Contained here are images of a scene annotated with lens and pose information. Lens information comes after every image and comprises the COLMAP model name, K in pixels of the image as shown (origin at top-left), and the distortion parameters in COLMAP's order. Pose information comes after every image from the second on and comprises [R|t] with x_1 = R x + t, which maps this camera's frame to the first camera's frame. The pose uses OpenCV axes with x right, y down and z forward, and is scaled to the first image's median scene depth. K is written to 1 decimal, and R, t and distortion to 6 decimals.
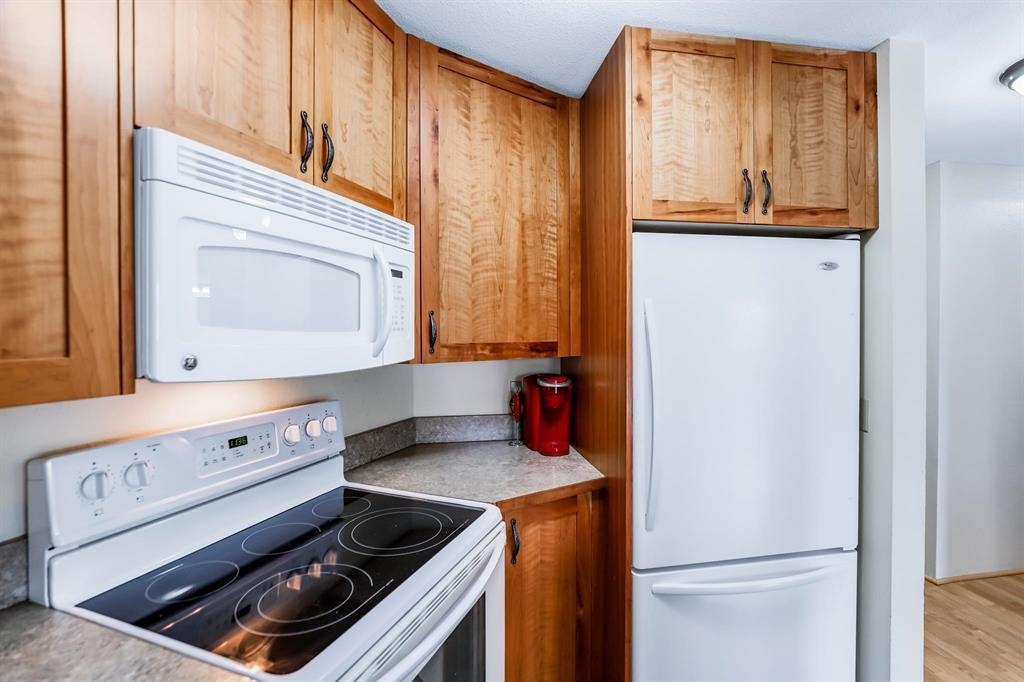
lens RADIAL K [[469.2, 0, 512.3], [0, 469.2, 330.7], [0, 0, 1]] dist [-0.005376, 0.003033]
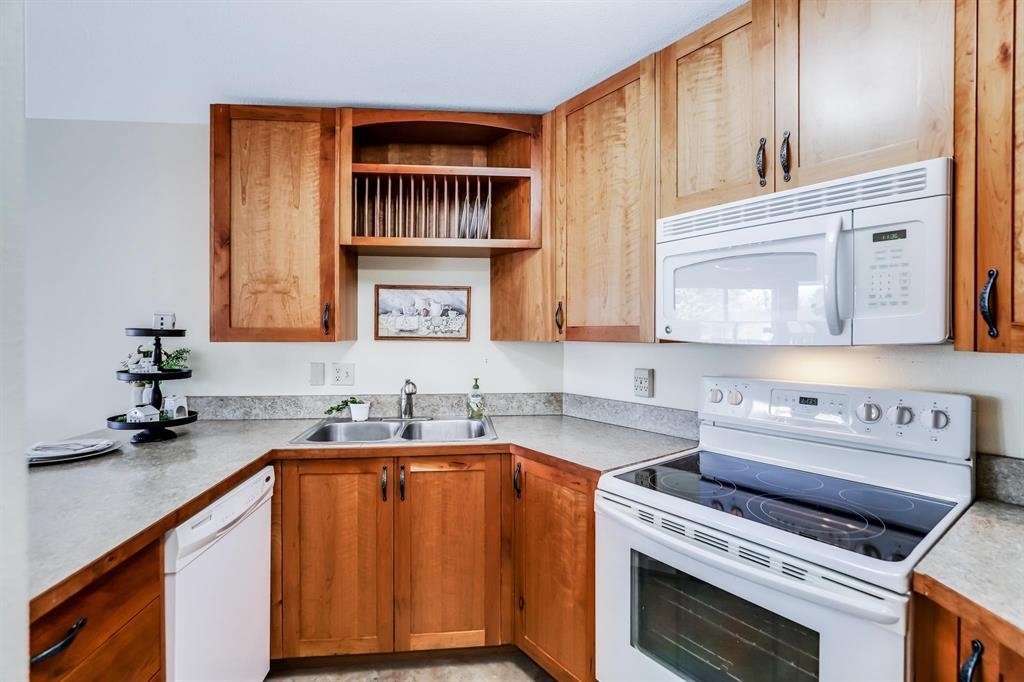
lens RADIAL K [[469.2, 0, 512.0], [0, 469.2, 340.4], [0, 0, 1]] dist [-0.005376, 0.003033]
pose [[-0.523652, 0.010859, -0.851863, 0.797269], [-0.007660, 0.999818, 0.017453, 0.052766], [0.851898, 0.015665, -0.523474, 0.866962]]
